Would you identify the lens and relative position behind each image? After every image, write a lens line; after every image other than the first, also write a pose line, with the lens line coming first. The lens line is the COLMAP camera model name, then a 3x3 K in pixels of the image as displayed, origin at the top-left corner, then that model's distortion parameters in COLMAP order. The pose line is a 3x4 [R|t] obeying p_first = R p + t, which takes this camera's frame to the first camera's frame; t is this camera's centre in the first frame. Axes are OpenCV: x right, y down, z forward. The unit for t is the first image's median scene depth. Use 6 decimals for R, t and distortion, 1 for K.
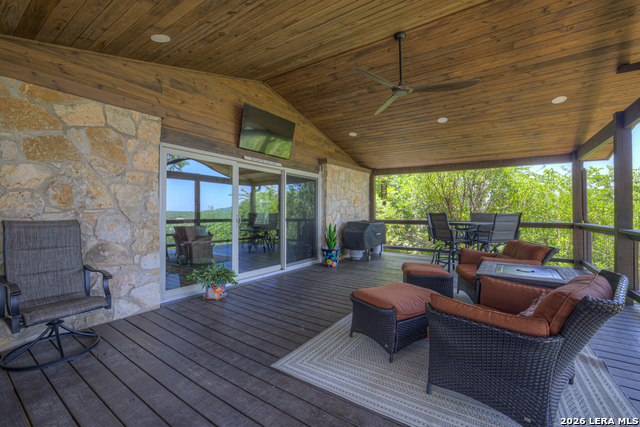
lens RADIAL K [[273.0, 0, 316.9], [0, 273.0, 209.4], [0, 0, 1]] dist [-0.047876, 0.015909]
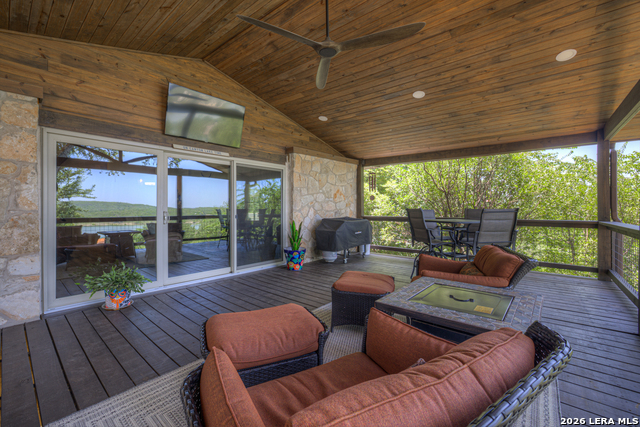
lens RADIAL K [[273.0, 0, 316.9], [0, 273.0, 209.4], [0, 0, 1]] dist [-0.047876, 0.015909]
pose [[0.994999, -0.002525, -0.099854, 0.226155], [0.004023, 0.999882, 0.014805, 0.002166], [0.099805, -0.015133, 0.994892, 0.145226]]
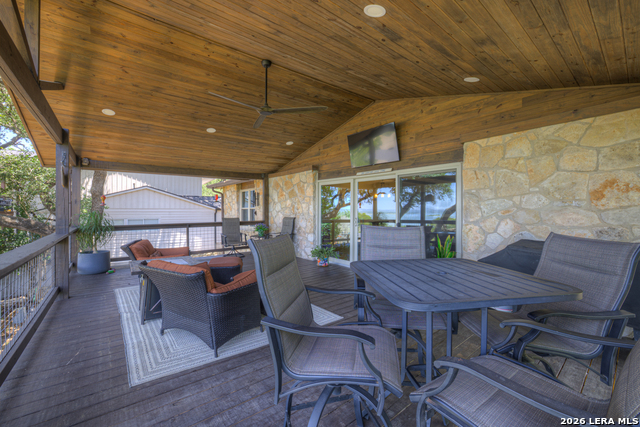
lens RADIAL K [[273.0, 0, 316.9], [0, 273.0, 209.4], [0, 0, 1]] dist [-0.047876, 0.015909]
pose [[-0.284696, -0.004834, -0.958606, 0.851612], [0.006953, 0.999951, -0.007107, -0.010523], [0.958593, -0.008688, -0.284648, 0.963907]]
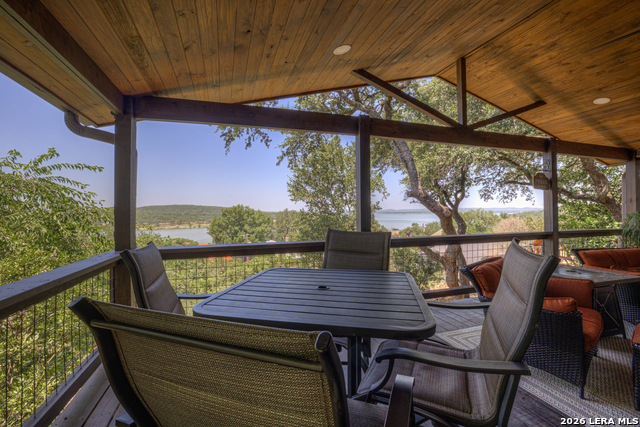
lens RADIAL K [[280.3, 0, 319.4], [0, 280.3, 209.4], [0, 0, 1]] dist [-0.046725, 0.018439]
pose [[-0.799558, 0.007996, 0.600536, 0.426944], [-0.000027, 0.999911, -0.013350, -0.009813], [-0.600589, -0.010691, -0.799486, 1.187215]]
